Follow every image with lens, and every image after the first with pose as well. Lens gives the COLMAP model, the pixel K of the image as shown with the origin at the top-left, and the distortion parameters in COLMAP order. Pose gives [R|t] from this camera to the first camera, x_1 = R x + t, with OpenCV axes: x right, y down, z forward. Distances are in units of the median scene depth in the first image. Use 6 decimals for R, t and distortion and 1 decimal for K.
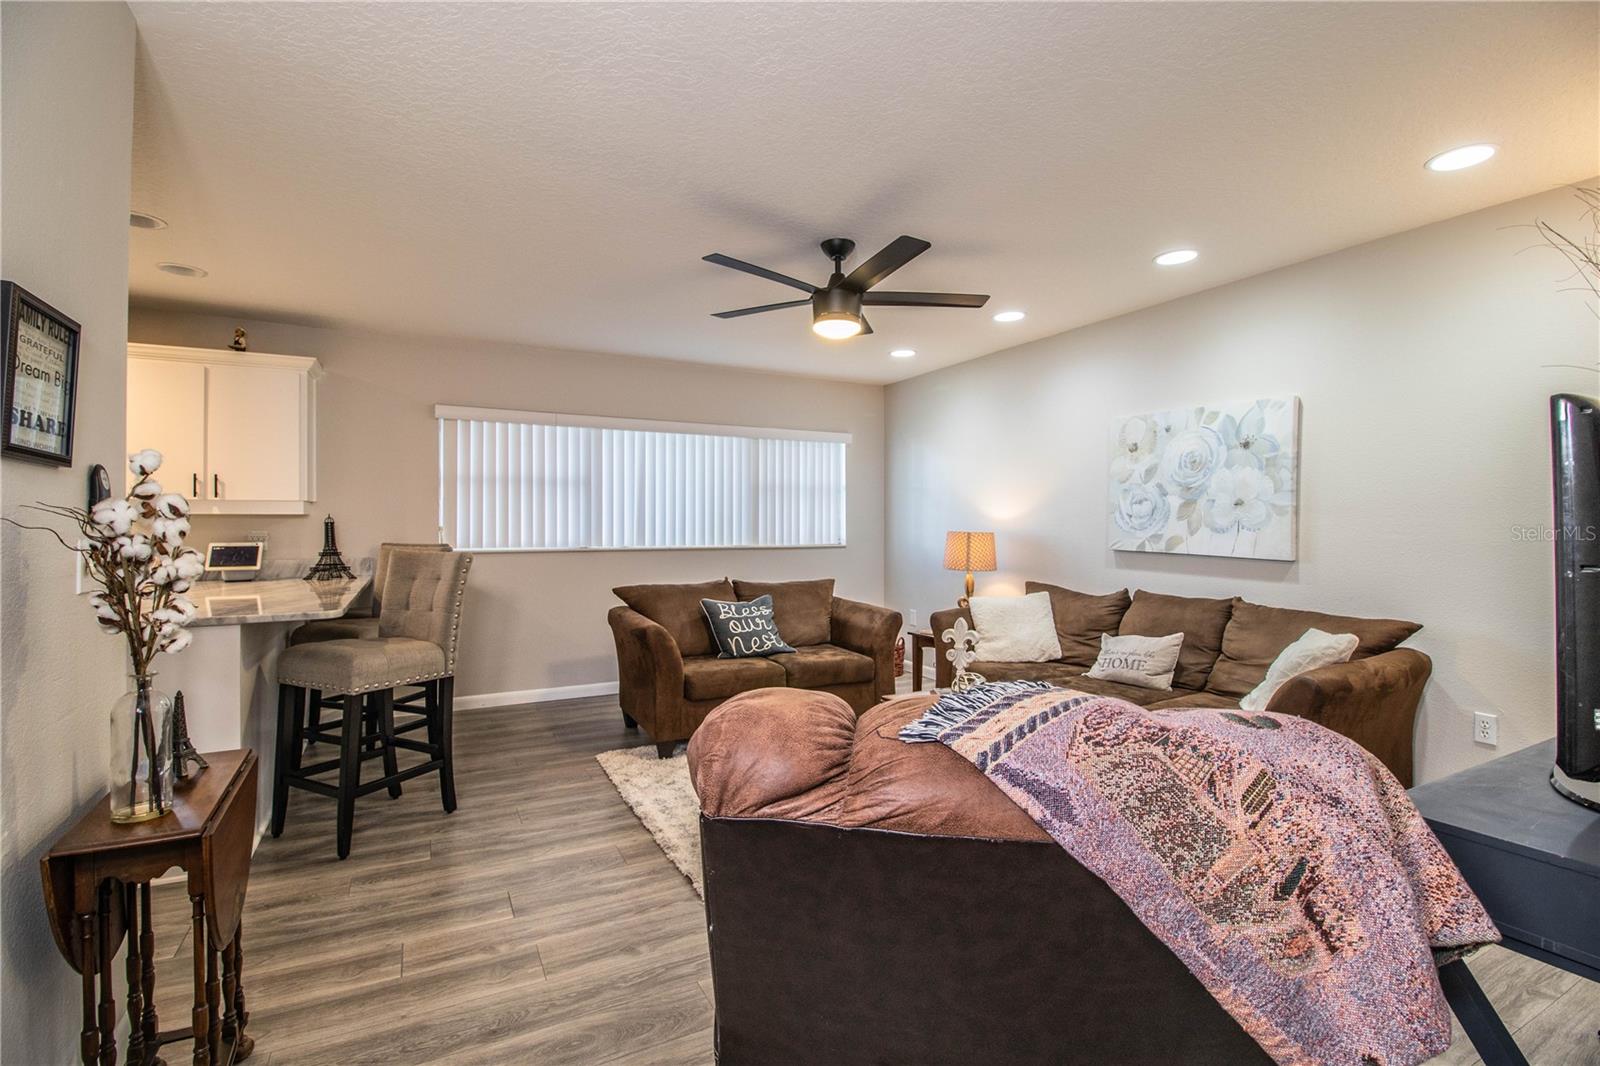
lens RADIAL K [[737.1, 0, 808.3], [0, 737.1, 522.9], [0, 0, 1]] dist [0.005328, -0.016139]
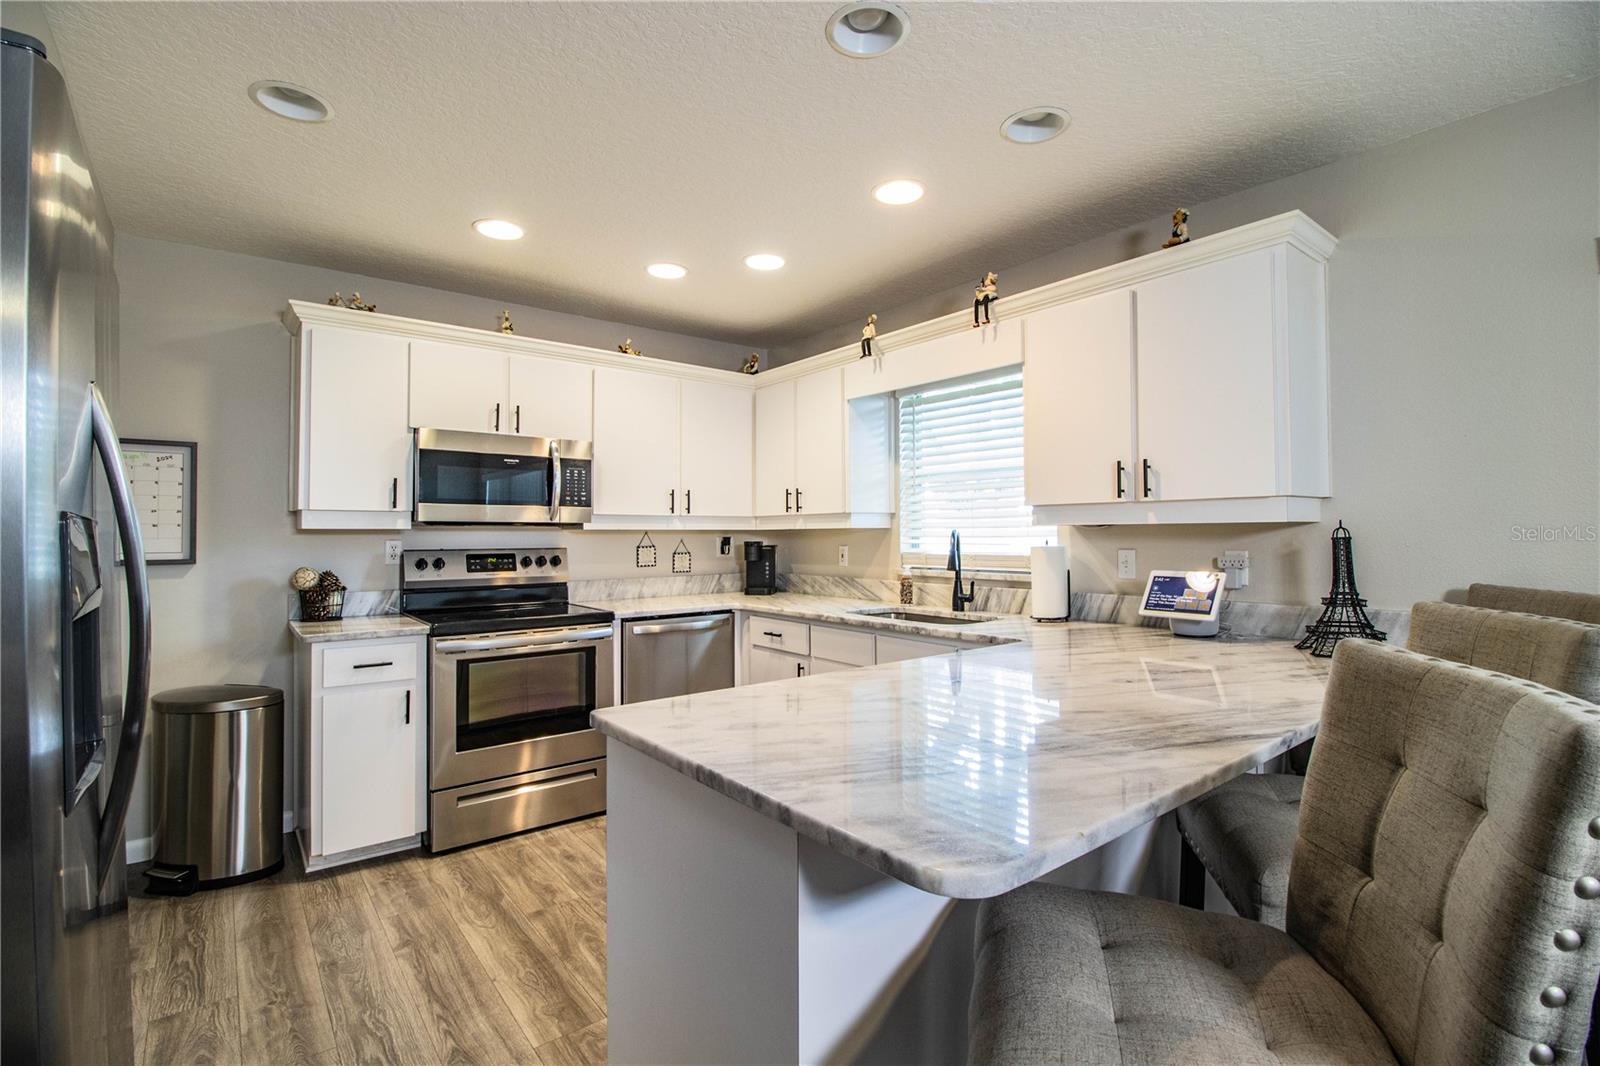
lens RADIAL K [[737.1, 0, 808.3], [0, 737.1, 522.9], [0, 0, 1]] dist [0.005328, -0.016139]
pose [[0.188108, -0.013530, -0.982055, -0.243368], [0.008259, 0.999892, -0.012194, -0.007115], [0.982114, -0.005817, 0.188199, 0.575681]]
